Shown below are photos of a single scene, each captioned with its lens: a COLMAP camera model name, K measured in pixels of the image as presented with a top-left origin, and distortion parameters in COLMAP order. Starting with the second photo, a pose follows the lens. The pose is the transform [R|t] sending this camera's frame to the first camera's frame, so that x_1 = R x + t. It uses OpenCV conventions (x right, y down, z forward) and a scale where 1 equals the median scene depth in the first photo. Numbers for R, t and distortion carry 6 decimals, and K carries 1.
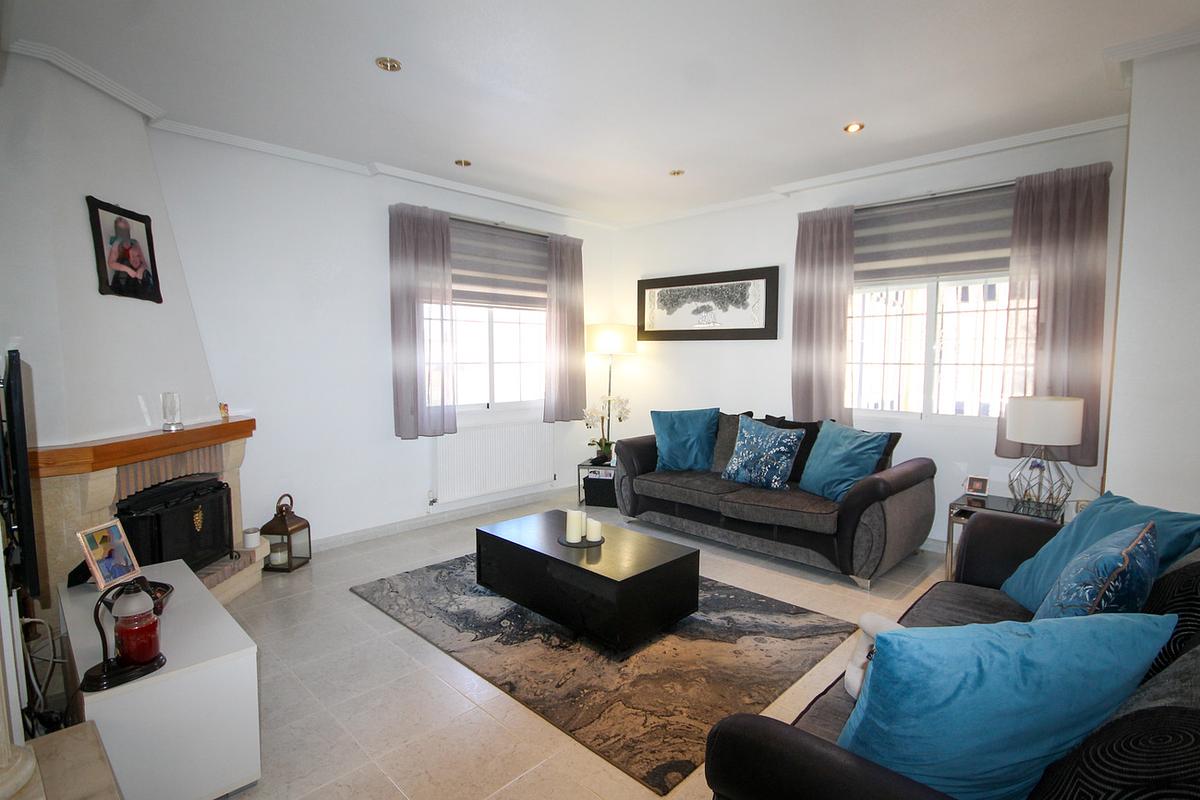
lens RADIAL K [[590.5, 0, 600.0], [0, 590.5, 400.0], [0, 0, 1]] dist [0.015405, -0.000201]
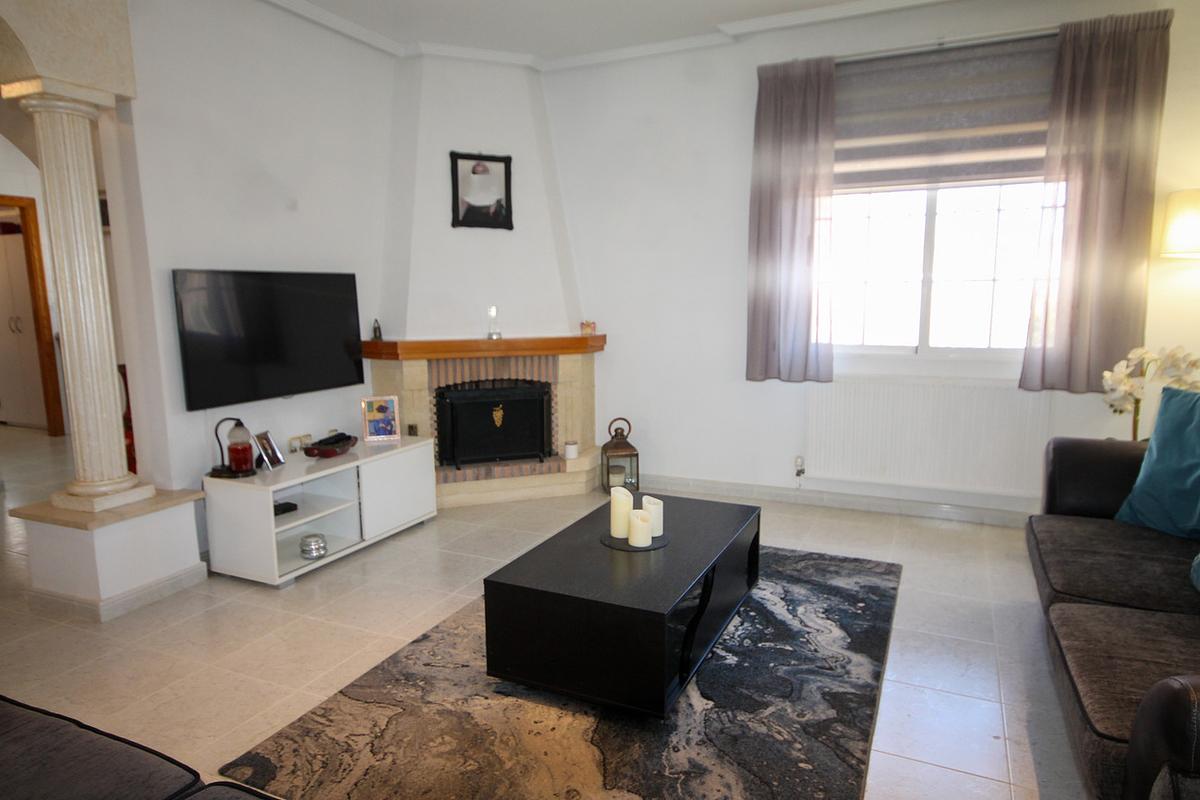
lens RADIAL K [[737.3, 0, 600.0], [0, 737.3, 400.0], [0, 0, 1]] dist [-0.000508, 0.000637]
pose [[0.329360, 0.131859, -0.934952, 0.730938], [-0.062759, 0.991068, 0.117665, -0.013570], [0.942116, 0.019923, 0.334694, 0.697451]]
